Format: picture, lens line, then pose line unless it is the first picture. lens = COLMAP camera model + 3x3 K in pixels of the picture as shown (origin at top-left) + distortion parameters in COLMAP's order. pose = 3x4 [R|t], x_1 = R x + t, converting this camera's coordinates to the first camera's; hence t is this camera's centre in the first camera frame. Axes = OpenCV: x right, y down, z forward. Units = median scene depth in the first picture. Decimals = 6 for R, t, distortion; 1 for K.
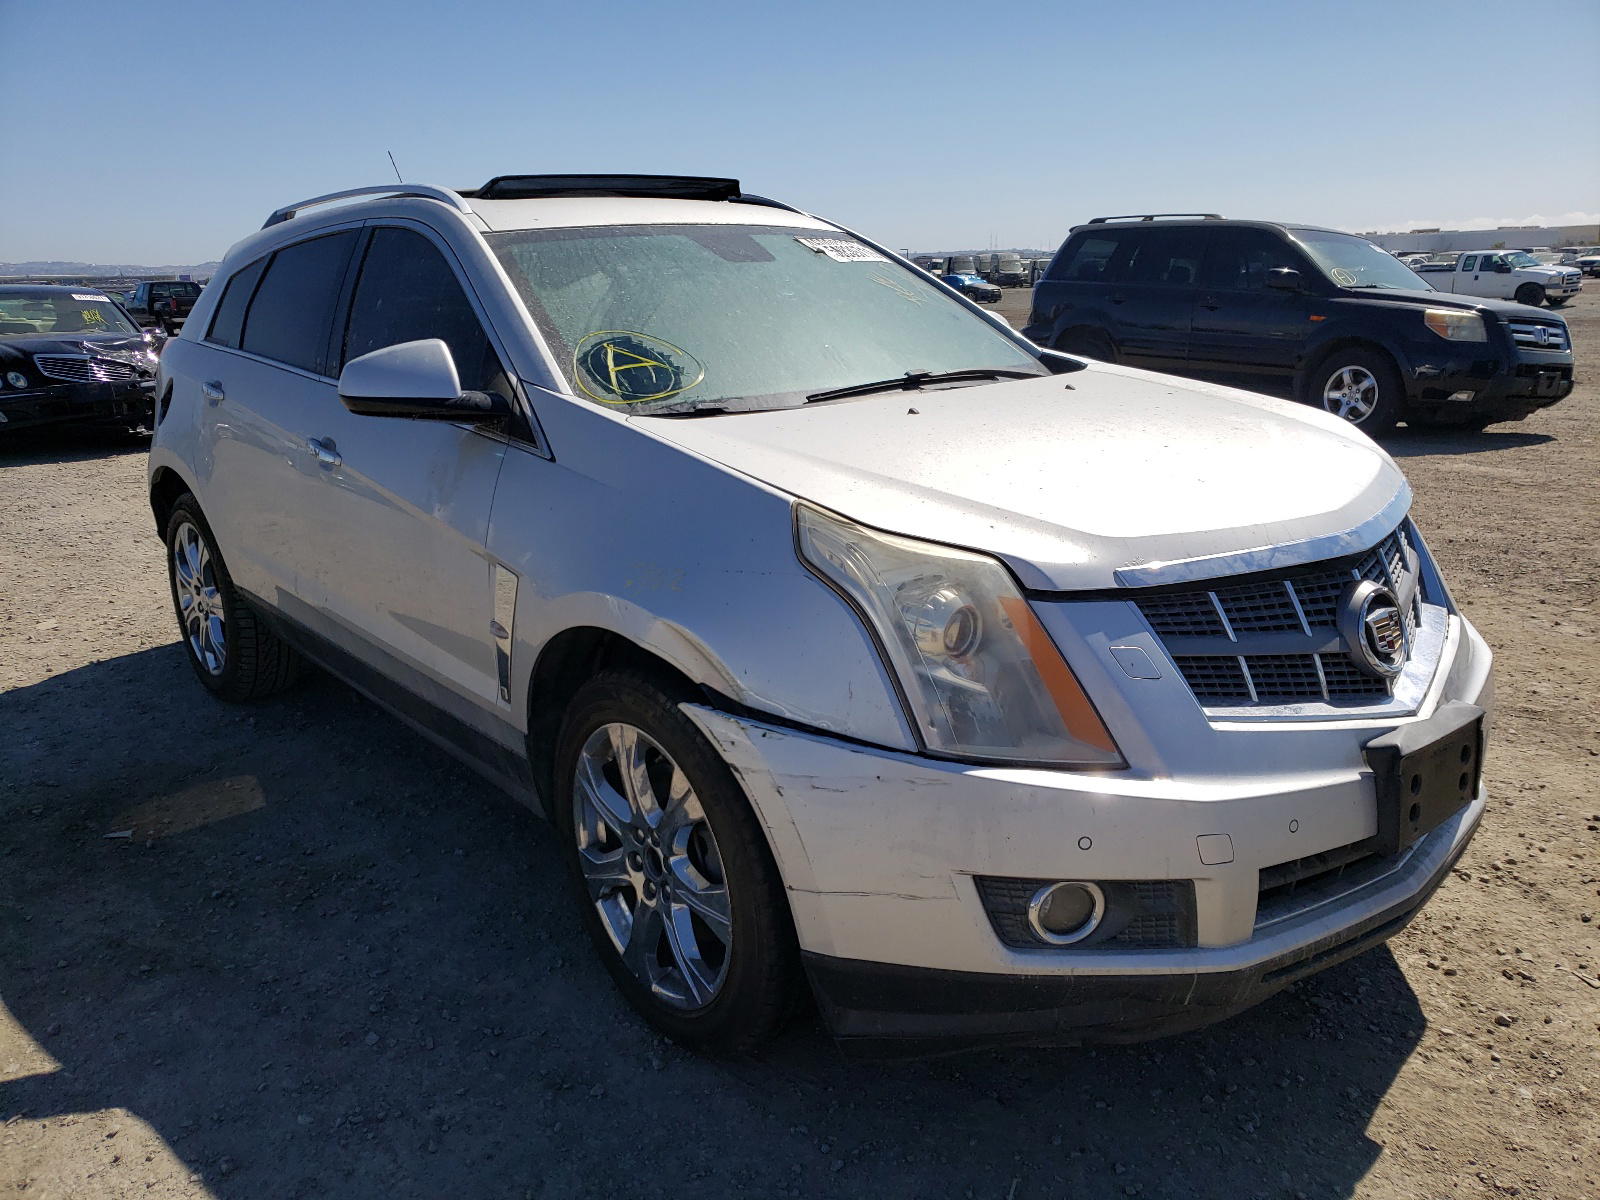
lens RADIAL K [[1172.9, 0, 807.3], [0, 1172.9, 601.7], [0, 0, 1]] dist [0.102523, -0.161830]
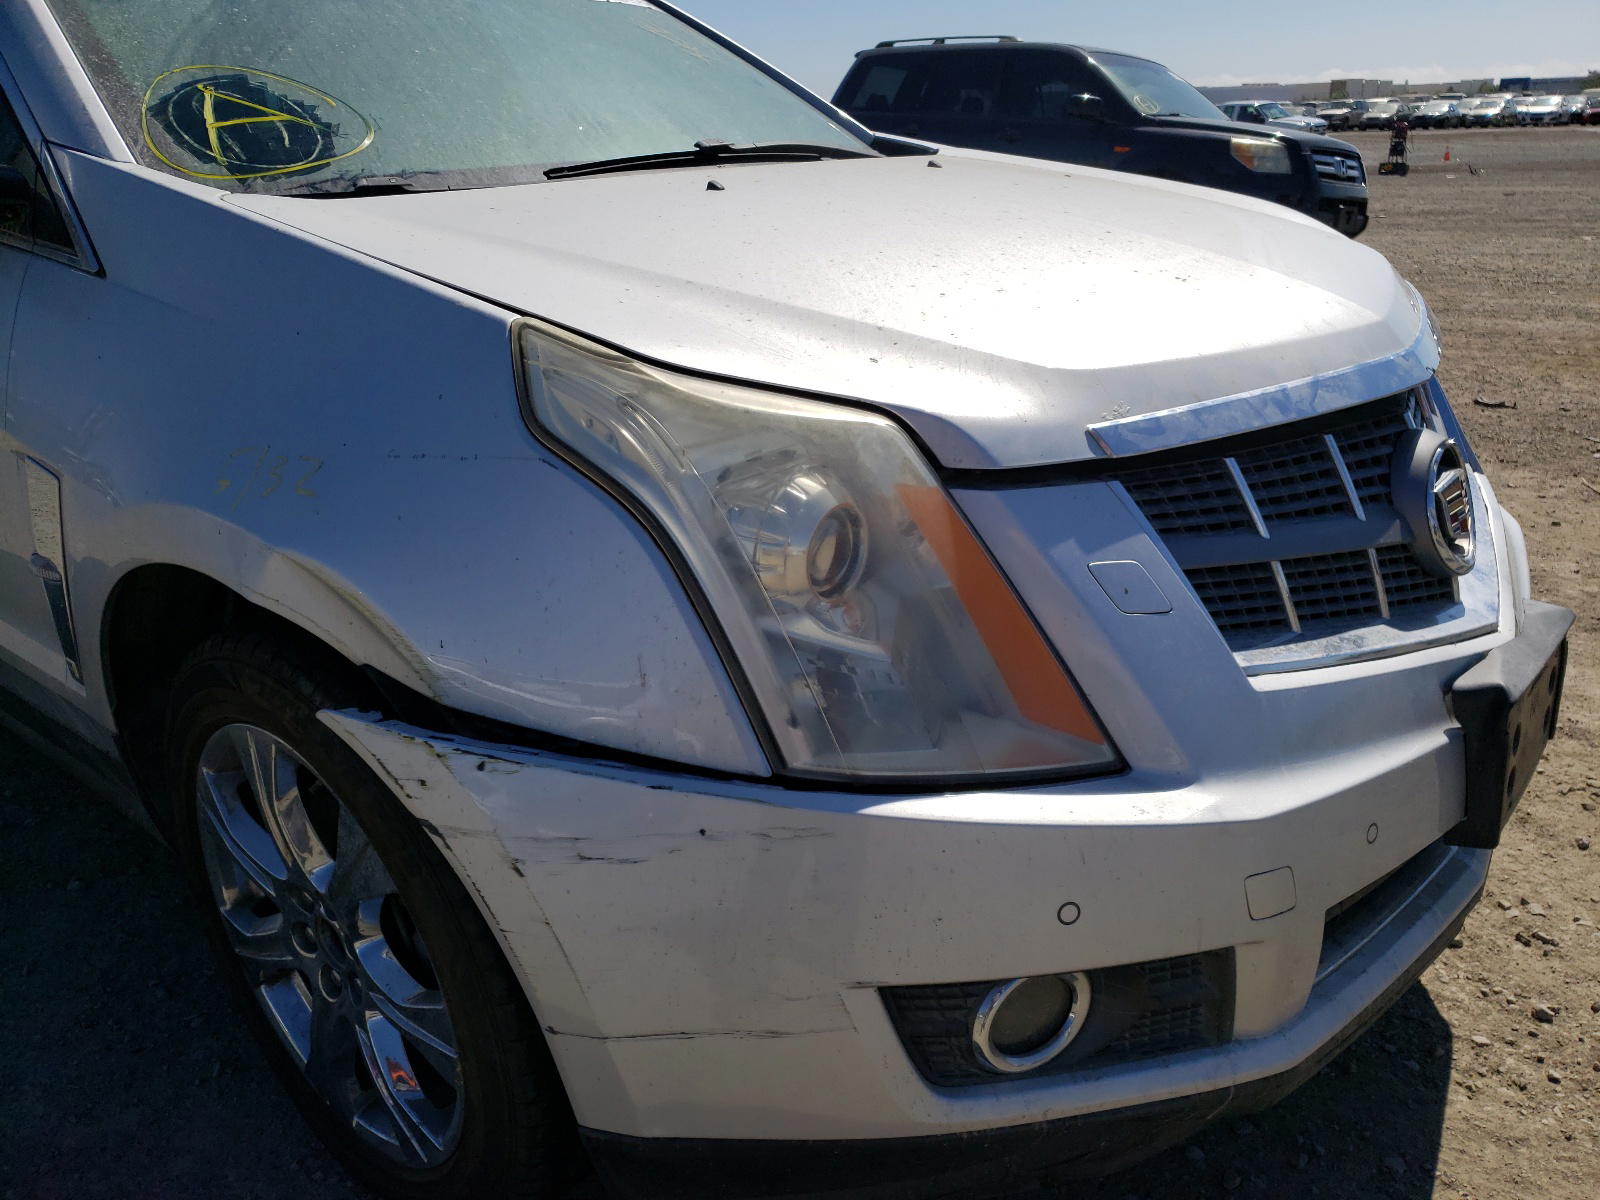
lens RADIAL K [[1172.9, 0, 807.3], [0, 1172.9, 601.7], [0, 0, 1]] dist [0.102523, -0.161830]
pose [[0.983441, -0.063408, 0.169775, 0.020015], [0.044393, 0.992541, 0.113545, -0.013216], [-0.175709, -0.104128, 0.978920, 0.418489]]
